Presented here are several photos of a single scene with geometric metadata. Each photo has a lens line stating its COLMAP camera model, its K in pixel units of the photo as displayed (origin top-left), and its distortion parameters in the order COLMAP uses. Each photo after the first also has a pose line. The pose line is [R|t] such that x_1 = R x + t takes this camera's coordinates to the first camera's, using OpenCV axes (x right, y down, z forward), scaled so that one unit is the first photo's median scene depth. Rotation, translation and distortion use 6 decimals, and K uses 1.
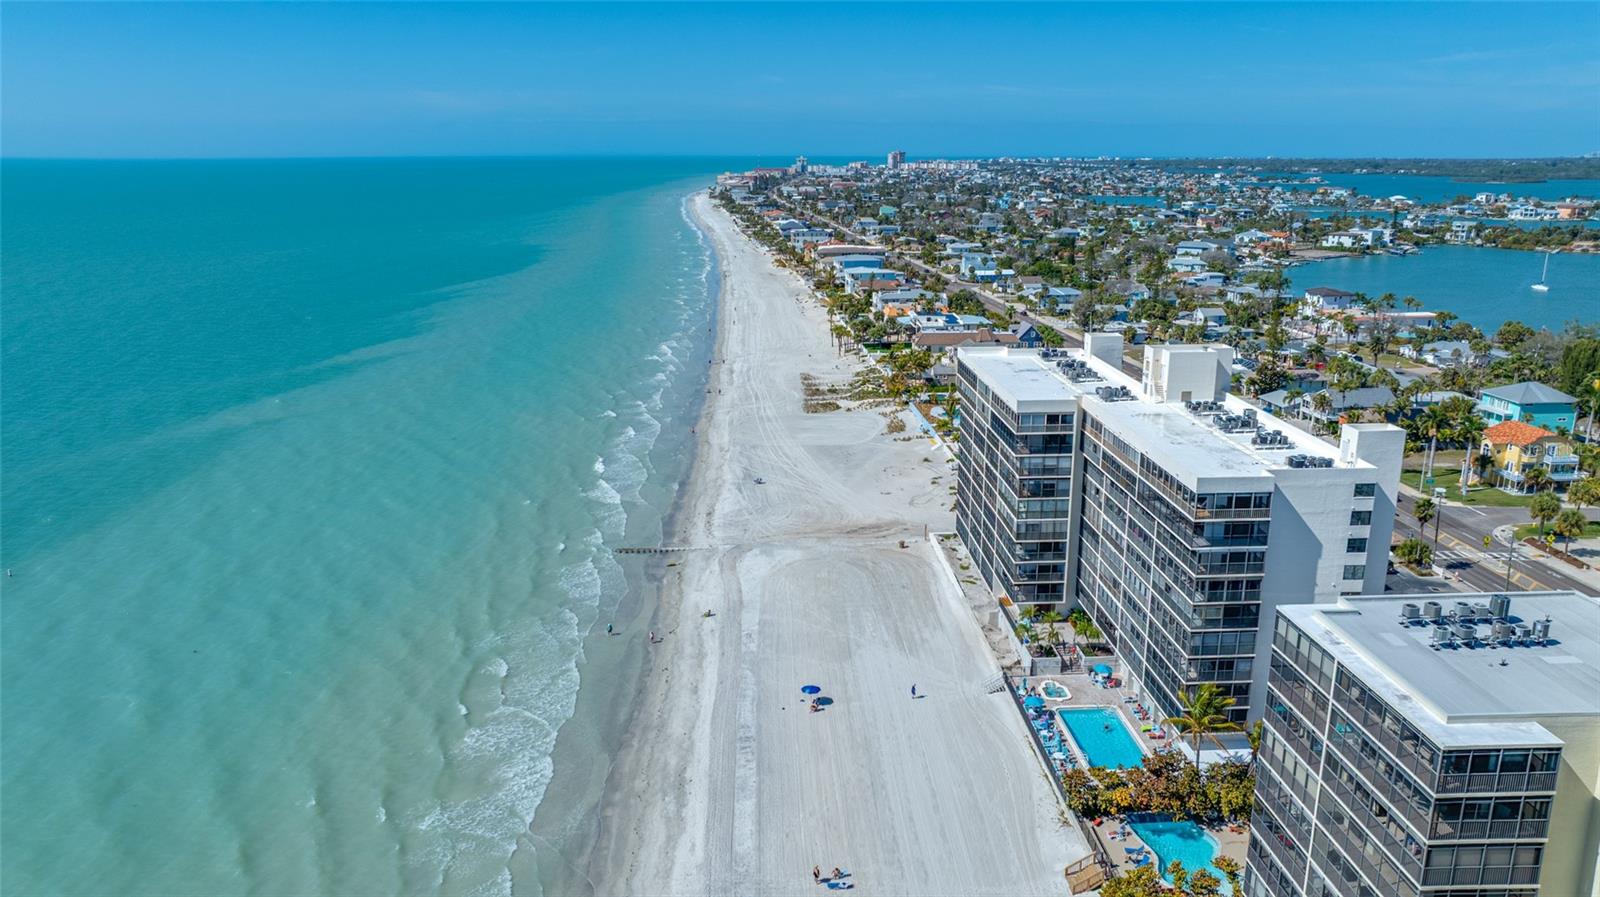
lens RADIAL K [[1113.7, 0, 800.0], [0, 1113.7, 448.5], [0, 0, 1]] dist [-0.005330, -0.001212]
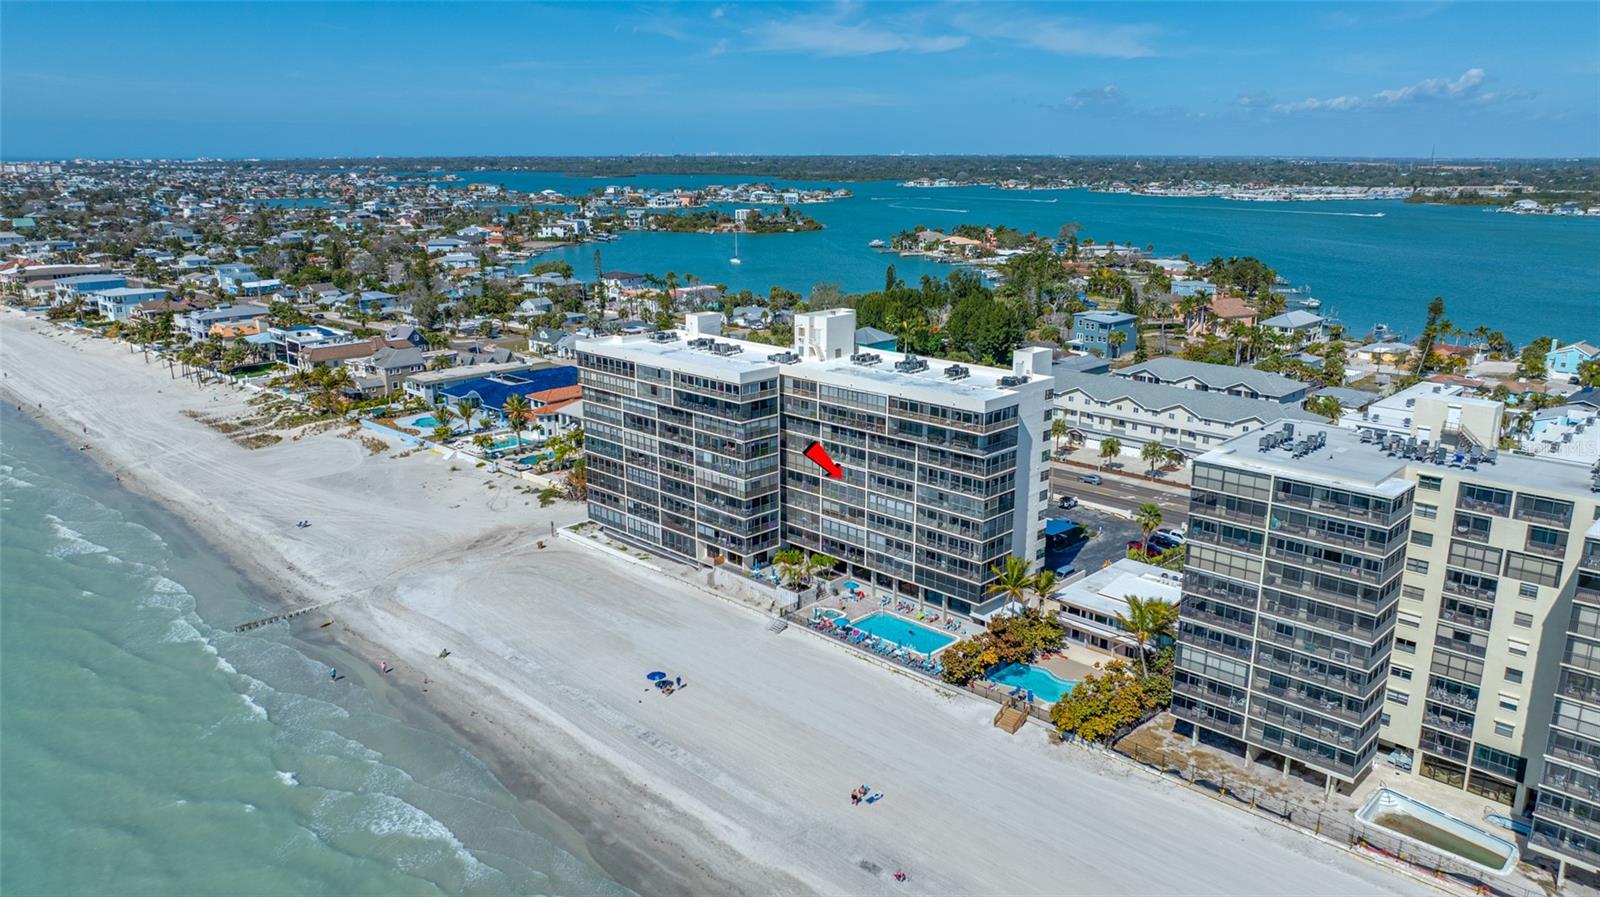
lens RADIAL K [[1130.8, 0, 792.7], [0, 1130.8, 439.3], [0, 0, 1]] dist [-0.009995, -0.002000]
pose [[0.741803, -0.164551, 0.650117, -0.333501], [0.171158, 0.983779, 0.053708, -0.019348], [-0.648409, 0.071432, 0.757934, 0.073150]]
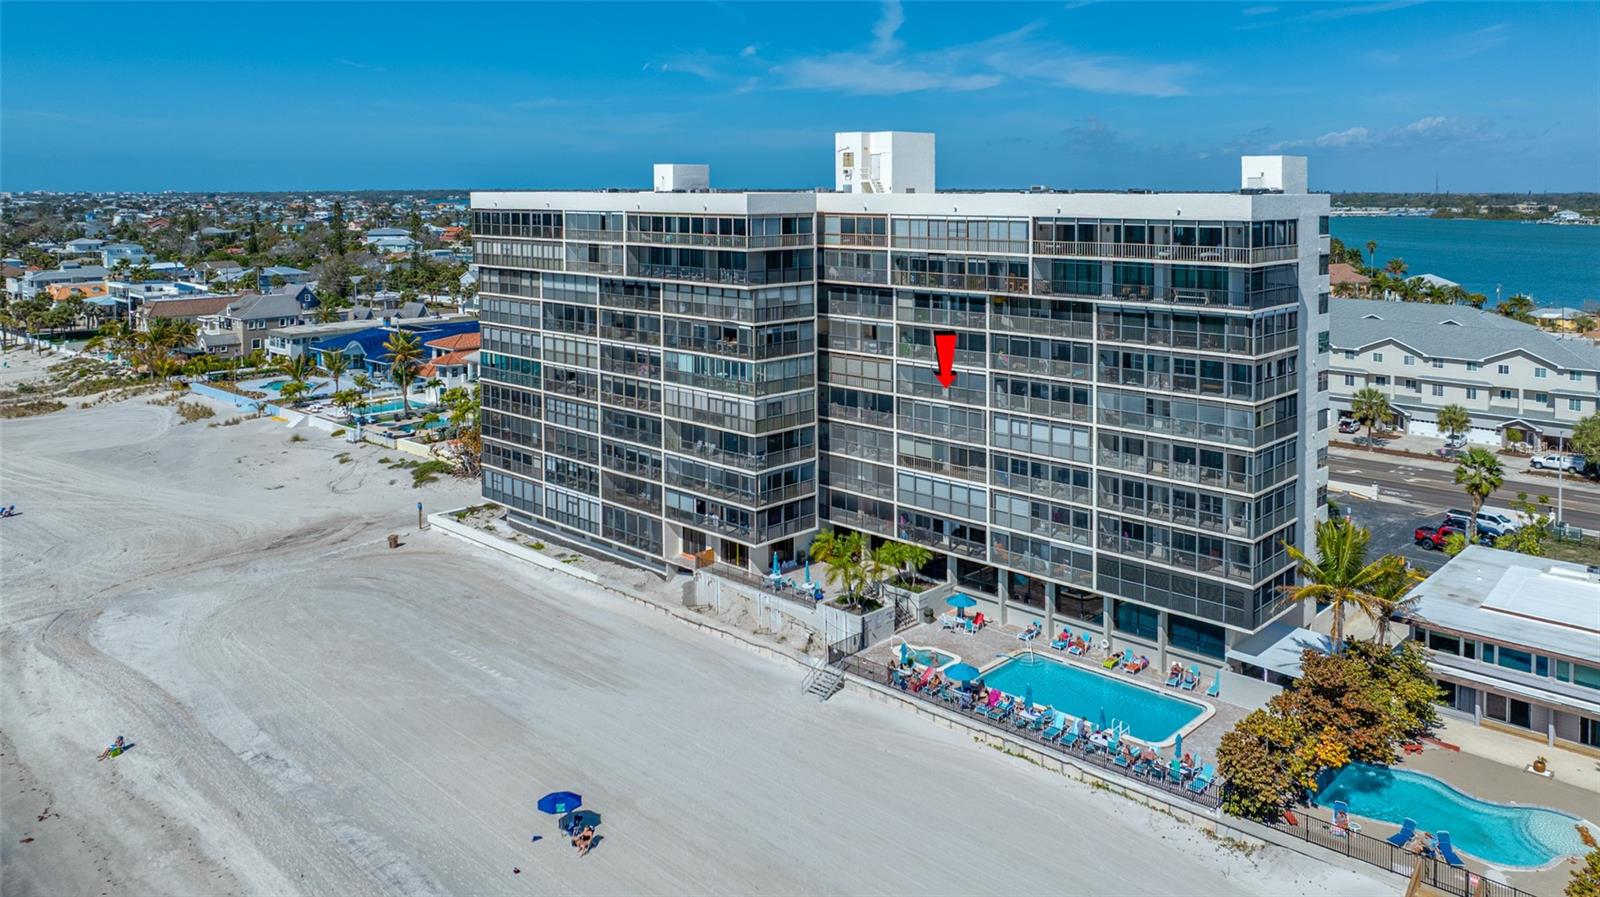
lens RADIAL K [[1189.7, 0, 790.8], [0, 1189.7, 239.2], [0, 0, 1]] dist [-0.008238, -0.003210]
pose [[0.734740, -0.030238, 0.677674, -0.147353], [0.174466, 0.973823, -0.145704, 0.051711], [-0.655529, 0.225286, 0.720783, 0.341107]]
